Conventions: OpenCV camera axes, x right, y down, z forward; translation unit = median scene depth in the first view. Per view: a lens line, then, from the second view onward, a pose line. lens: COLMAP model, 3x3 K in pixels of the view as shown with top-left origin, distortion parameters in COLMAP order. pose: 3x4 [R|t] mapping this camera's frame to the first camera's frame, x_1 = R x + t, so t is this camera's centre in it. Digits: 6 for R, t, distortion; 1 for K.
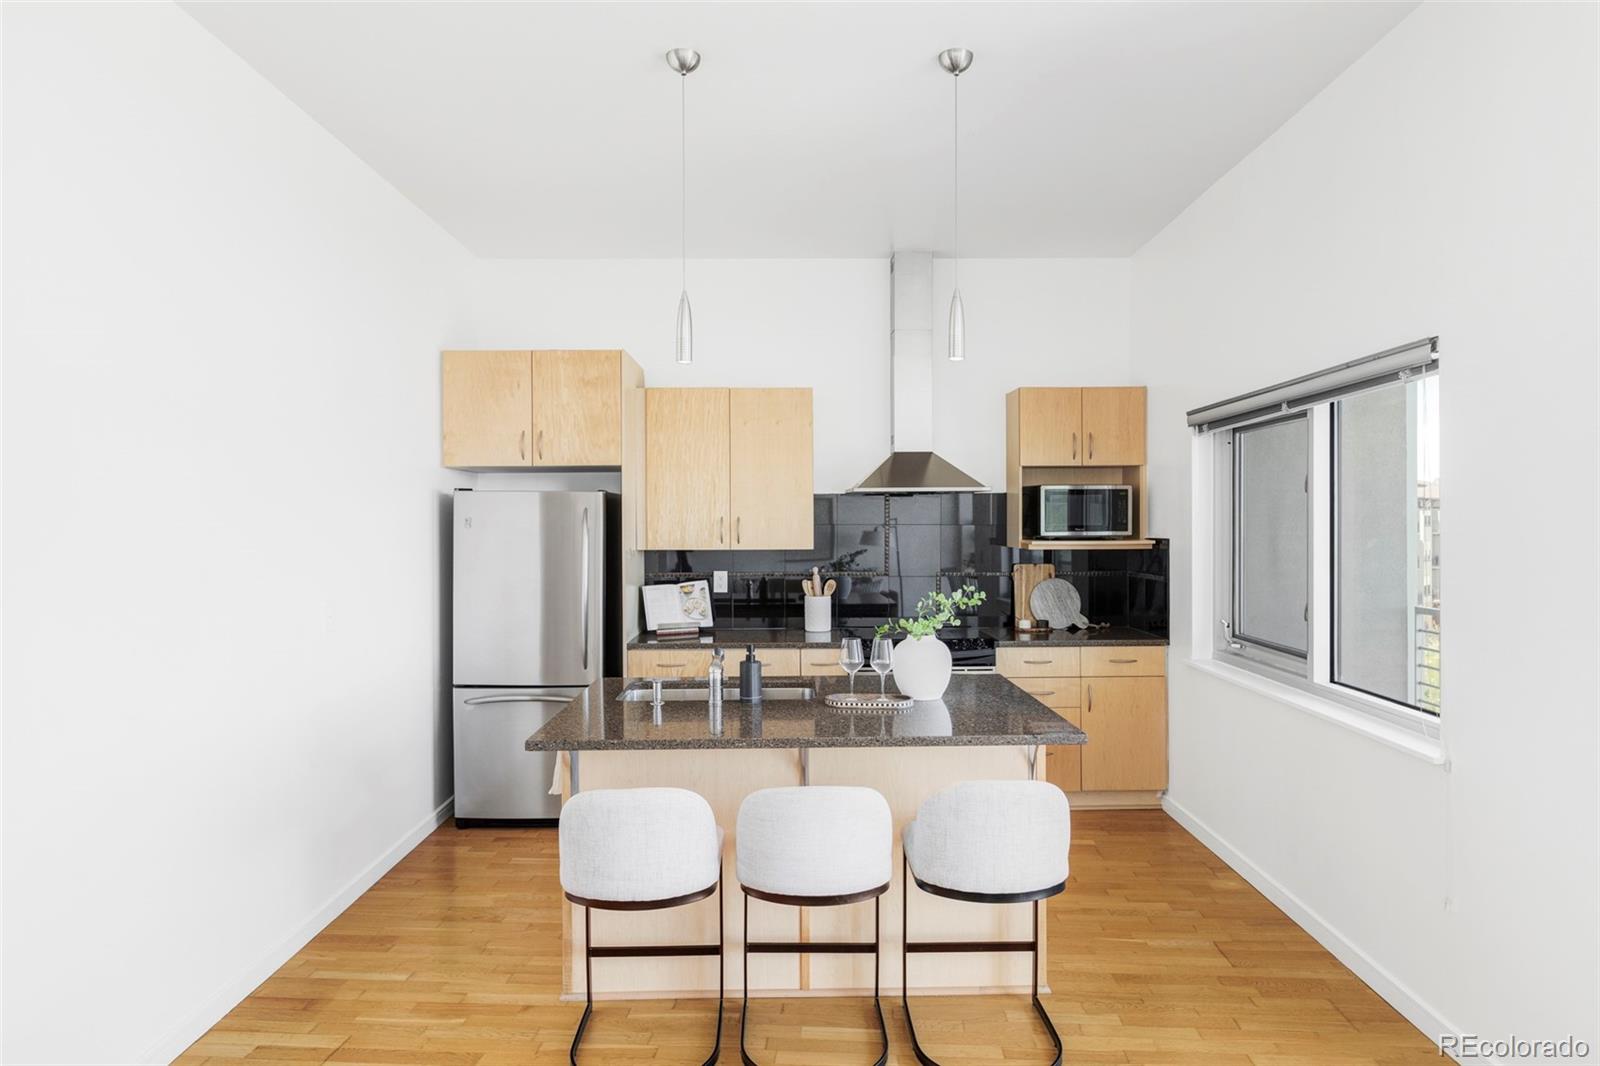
lens RADIAL K [[953.5, 0, 798.7], [0, 953.5, 519.9], [0, 0, 1]] dist [-0.020885, -0.001652]
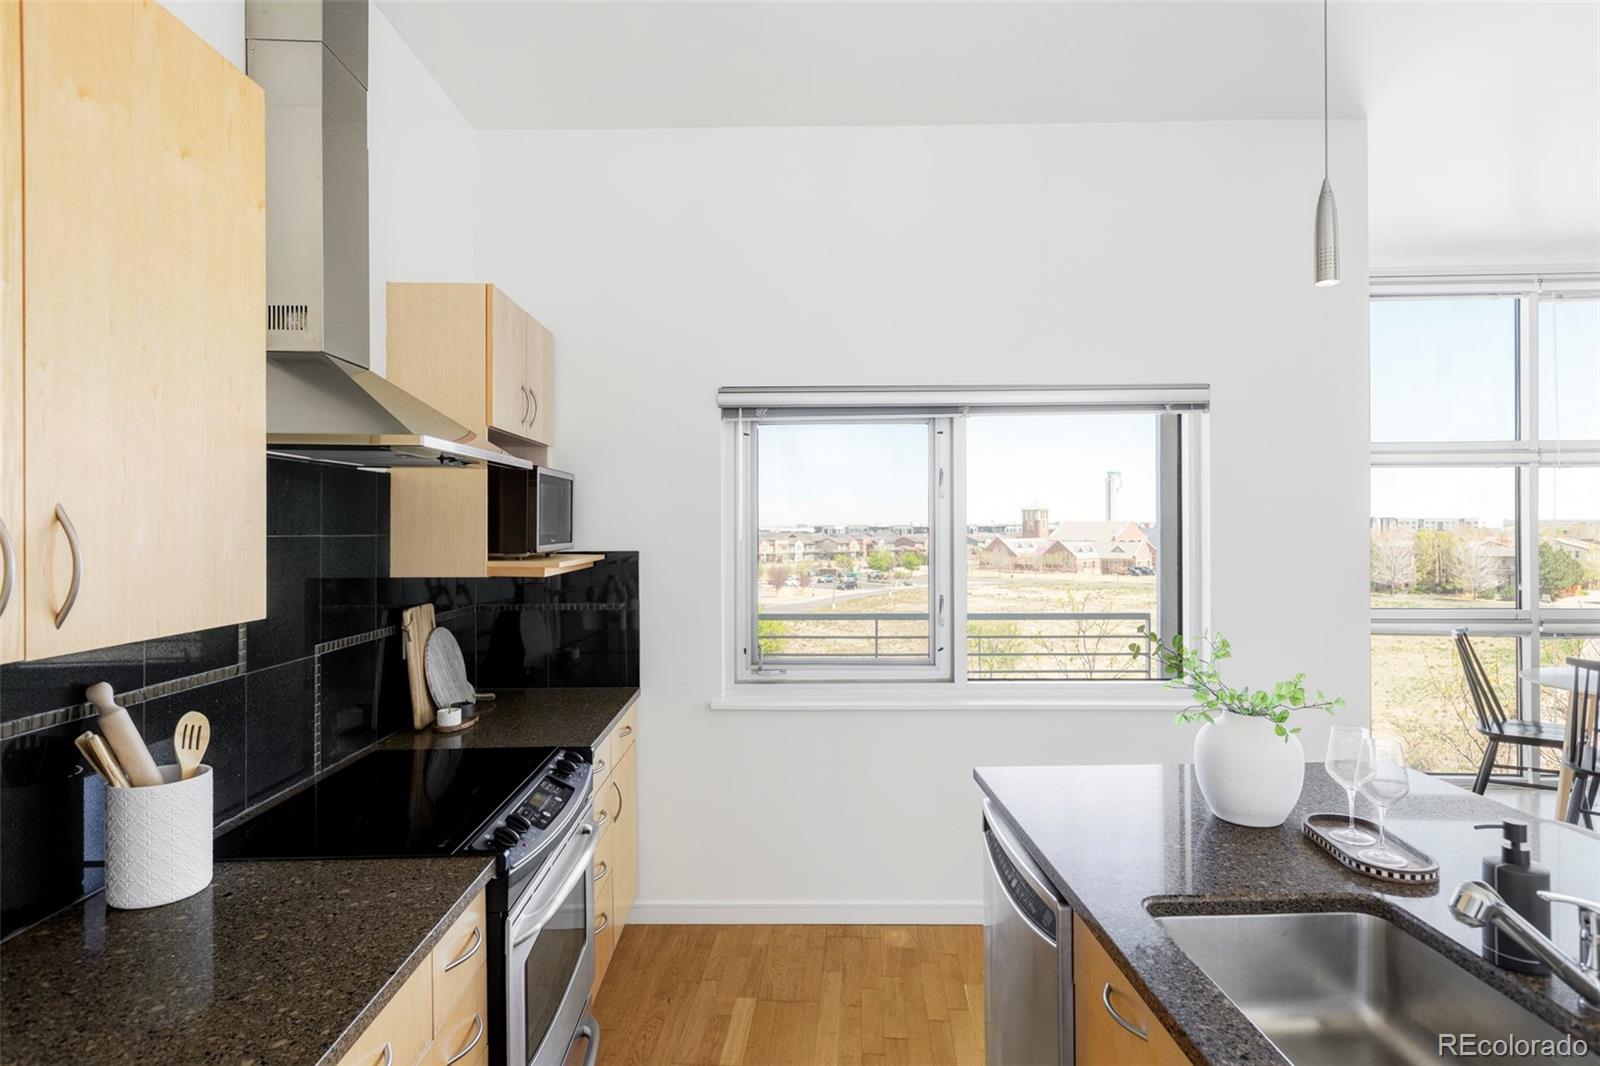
lens RADIAL K [[846.6, 0, 813.4], [0, 846.6, 521.7], [0, 0, 1]] dist [0.004944, -0.000457]
pose [[-0.016685, 0.008266, 0.999827, -0.260281], [0.003737, 0.999959, -0.008205, 0.002531], [-0.999854, 0.003599, -0.016715, 0.833396]]
